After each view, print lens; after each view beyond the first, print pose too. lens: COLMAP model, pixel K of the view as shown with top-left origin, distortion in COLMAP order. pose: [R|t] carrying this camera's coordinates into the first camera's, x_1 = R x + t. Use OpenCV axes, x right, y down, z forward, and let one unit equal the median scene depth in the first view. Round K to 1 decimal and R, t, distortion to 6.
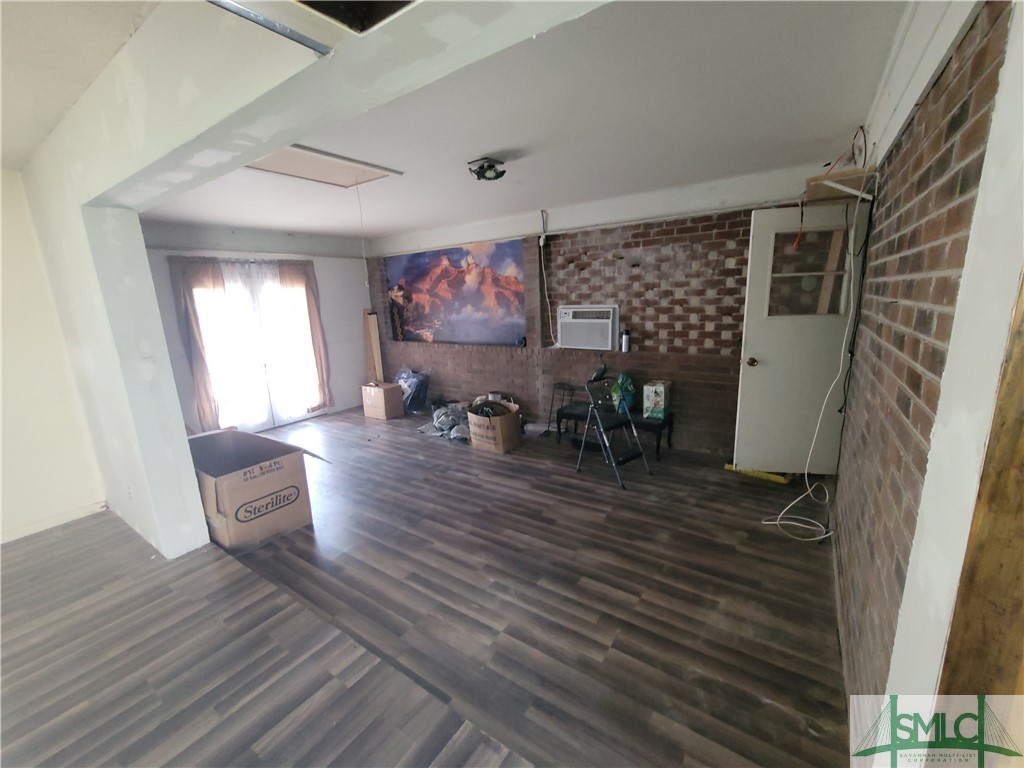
lens RADIAL K [[417.1, 0, 514.4], [0, 417.1, 383.4], [0, 0, 1]] dist [0.004575, 0.000993]
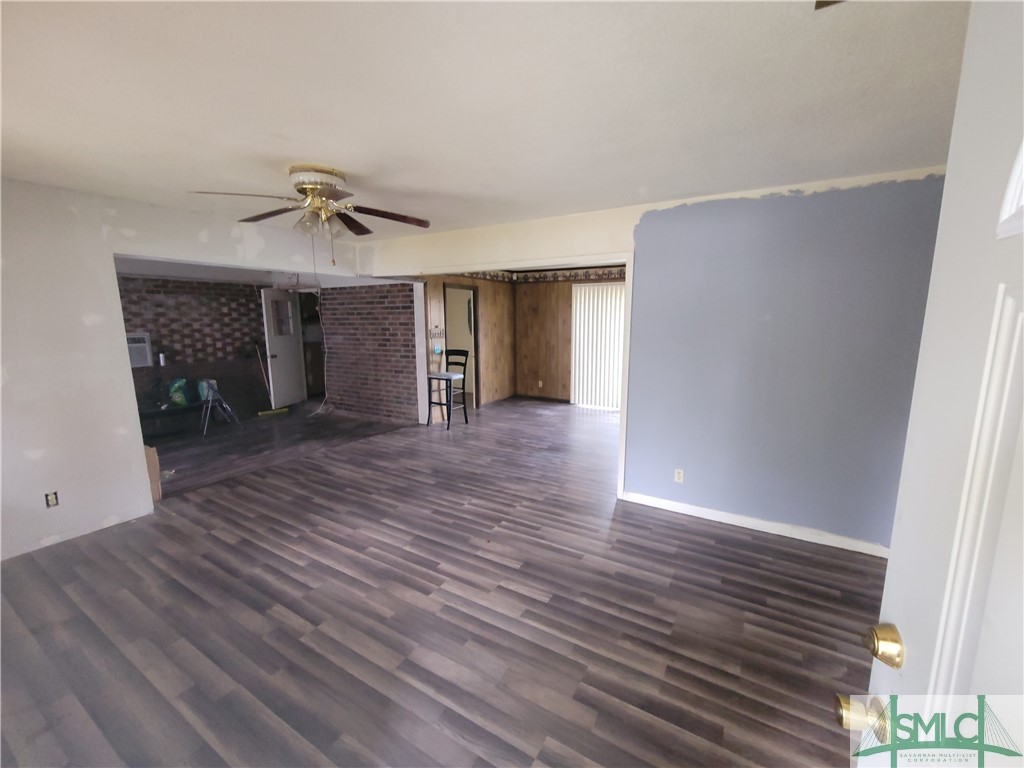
lens RADIAL K [[417.1, 0, 512.4], [0, 417.1, 383.8], [0, 0, 1]] dist [0.004575, 0.000993]
pose [[-0.055602, -0.120352, 0.991173, -1.304866], [0.212902, 0.968449, 0.129536, 0.055719], [-0.975490, 0.218225, -0.028225, -0.106126]]
